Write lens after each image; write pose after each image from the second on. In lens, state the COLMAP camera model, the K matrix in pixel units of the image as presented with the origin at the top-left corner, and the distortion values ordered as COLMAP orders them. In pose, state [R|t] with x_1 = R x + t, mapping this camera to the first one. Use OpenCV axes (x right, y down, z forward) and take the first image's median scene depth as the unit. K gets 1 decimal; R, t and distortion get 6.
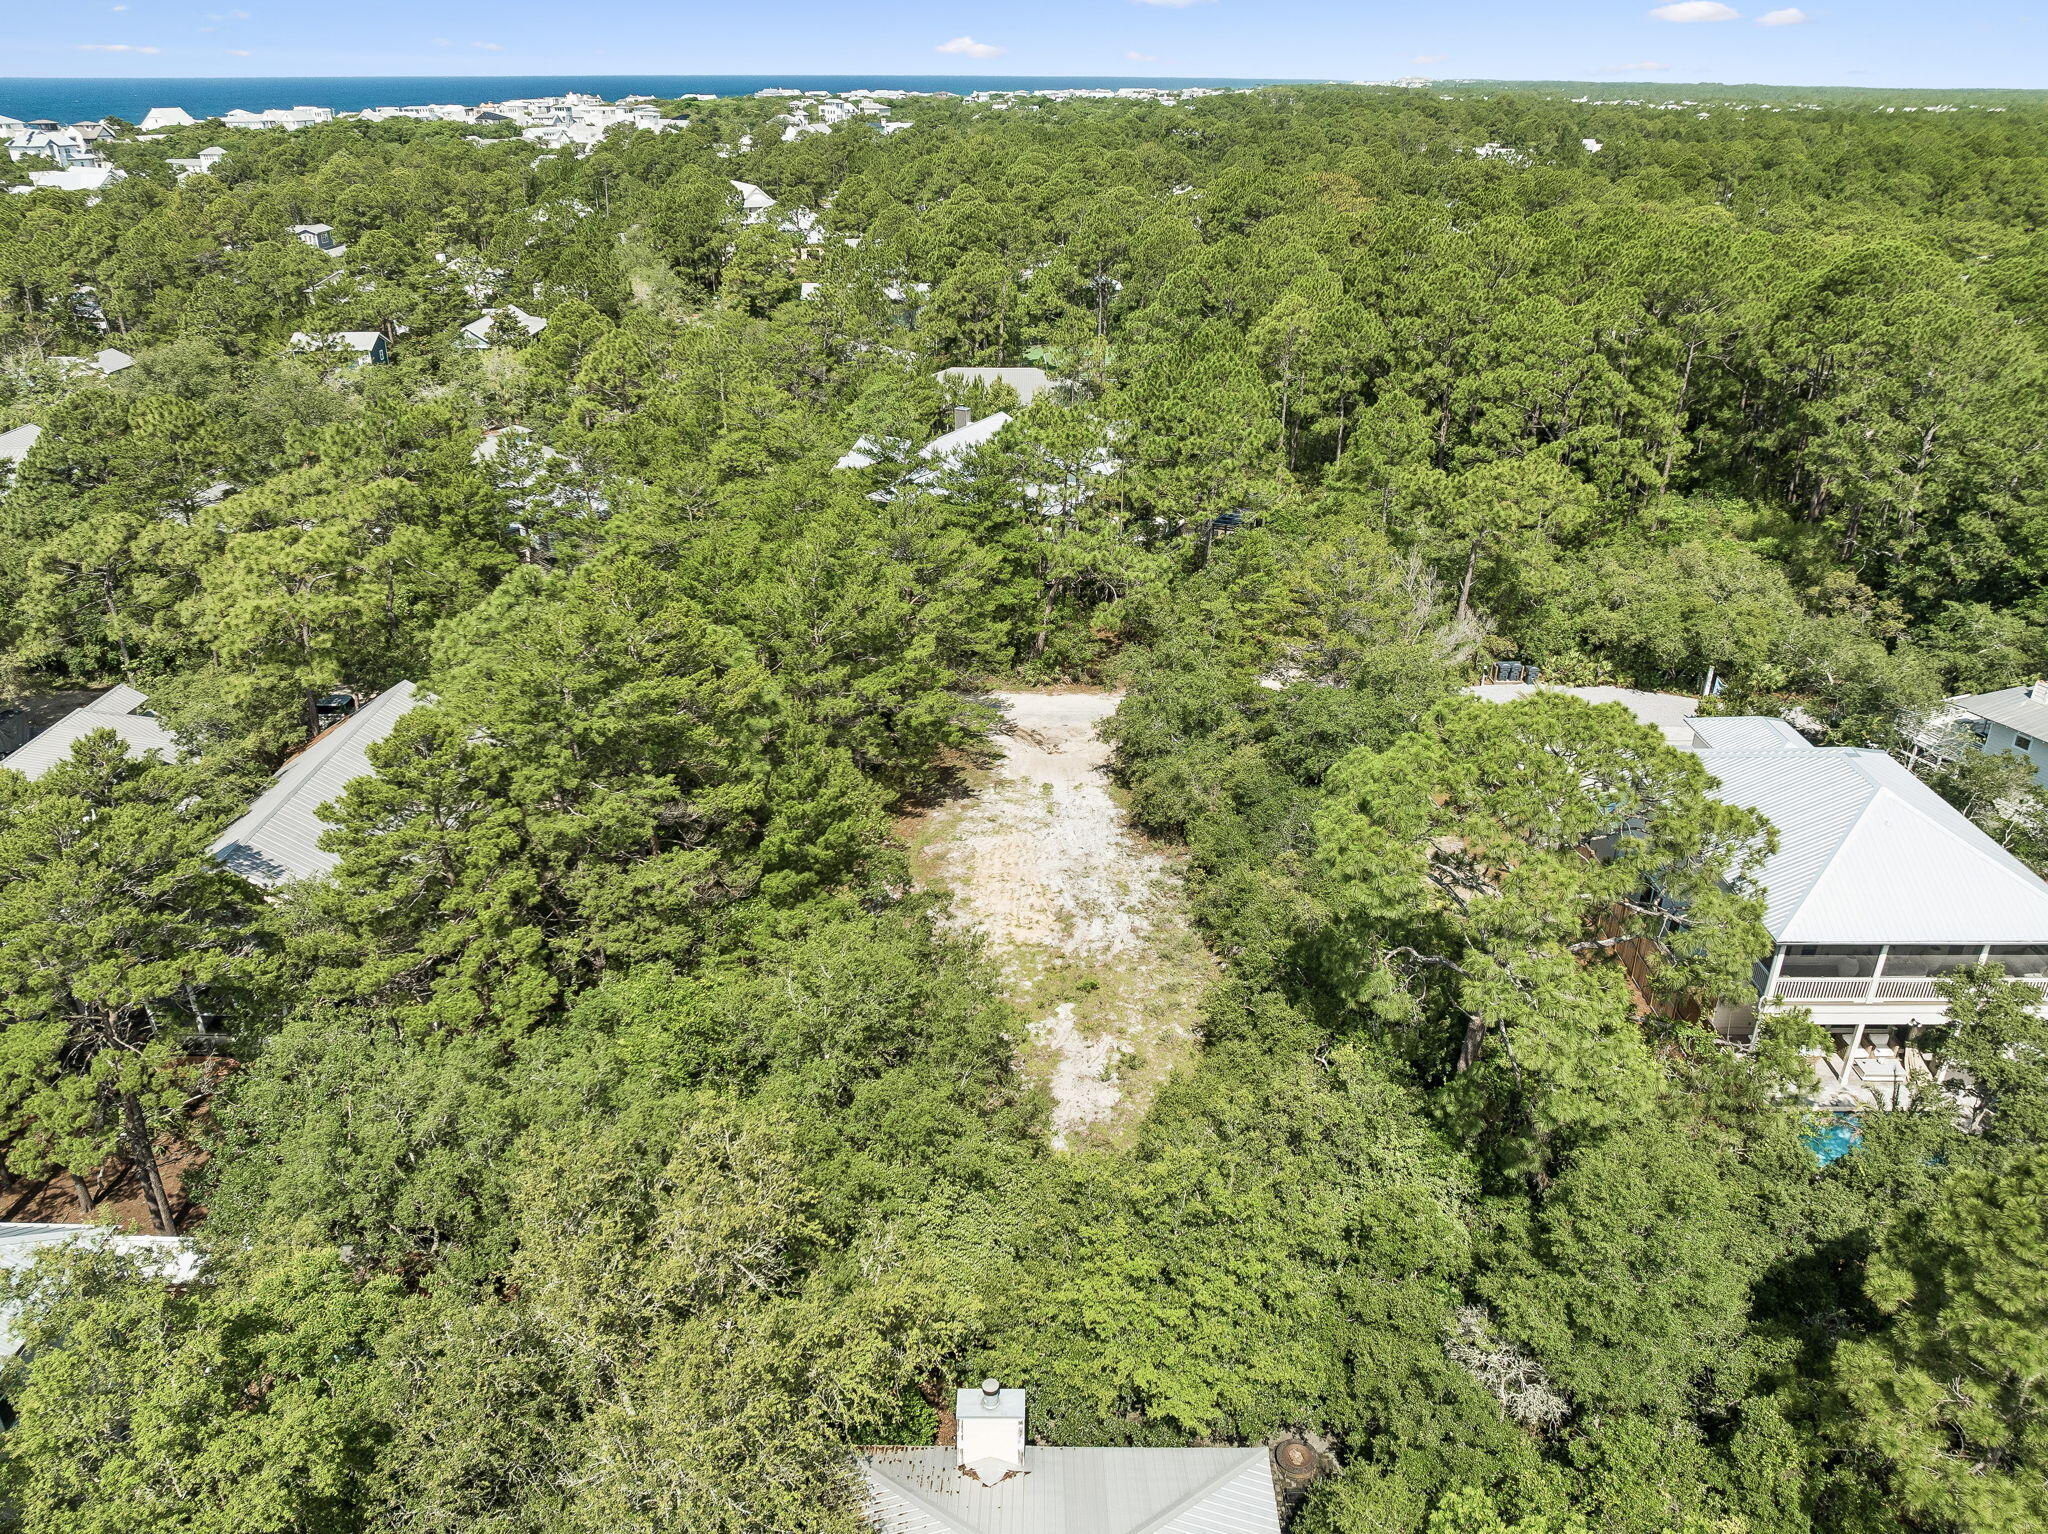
lens RADIAL K [[1411.3, 0, 1060.7], [0, 1411.3, 766.1], [0, 0, 1]] dist [-0.028512, 0.001746]
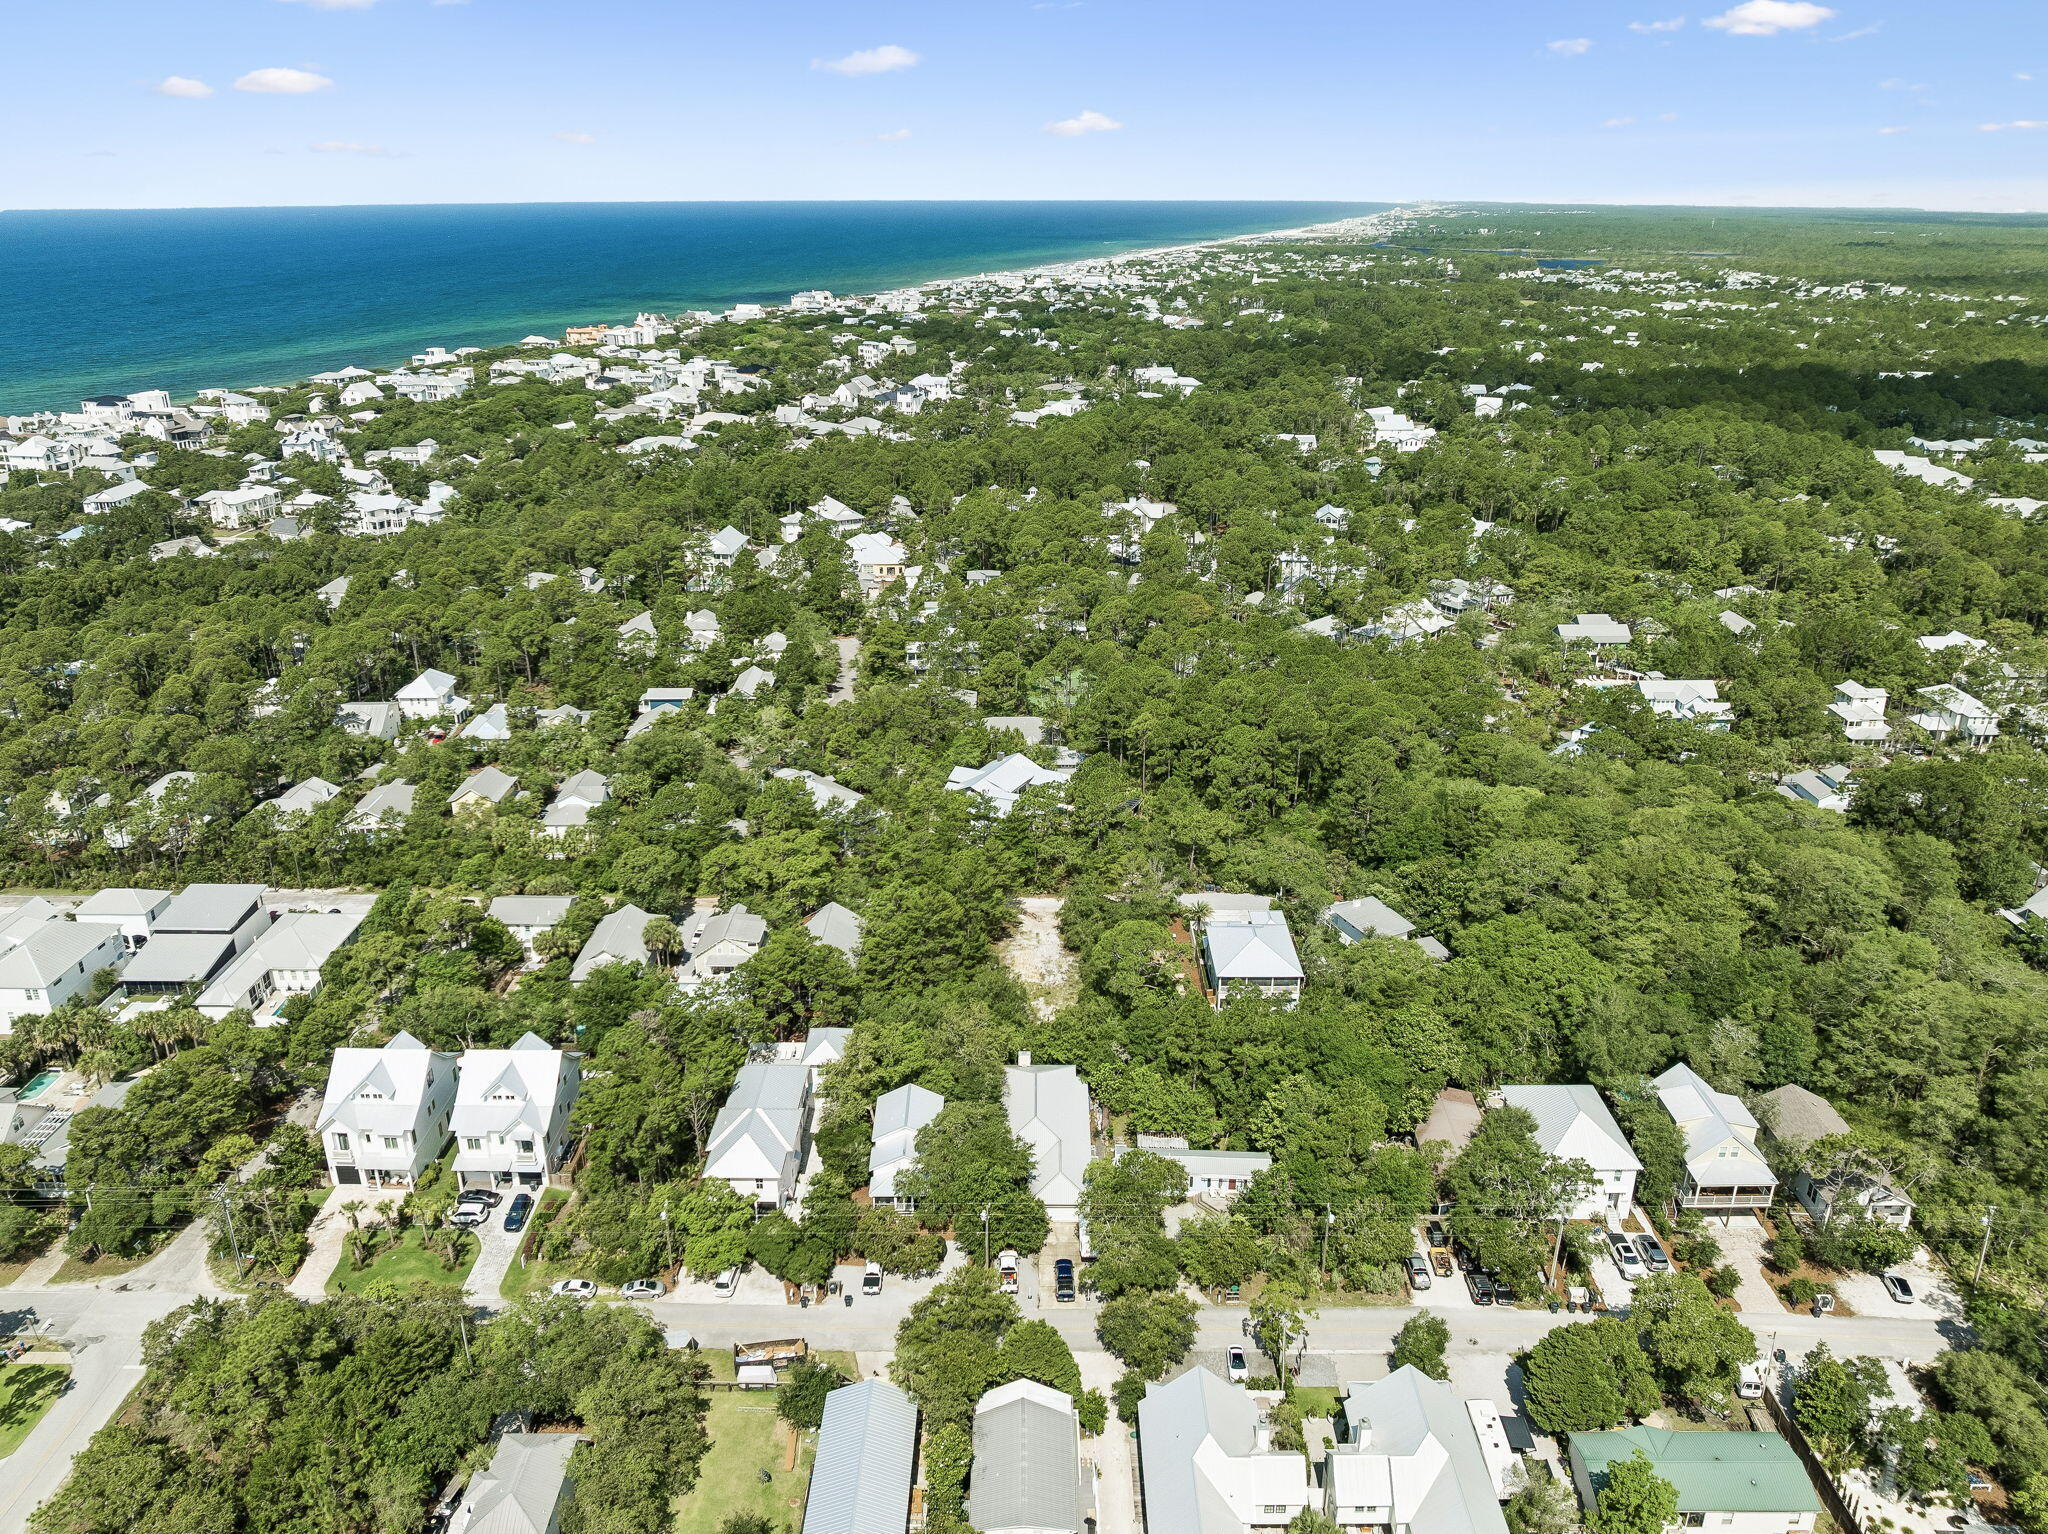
lens RADIAL K [[1411.3, 0, 1060.7], [0, 1411.3, 766.1], [0, 0, 1]] dist [-0.028512, 0.001746]
pose [[0.999997, -0.002021, -0.001400, 0.047840], [0.001912, 0.997264, -0.073897, -0.126671], [0.001546, 0.073894, 0.997265, -2.148821]]
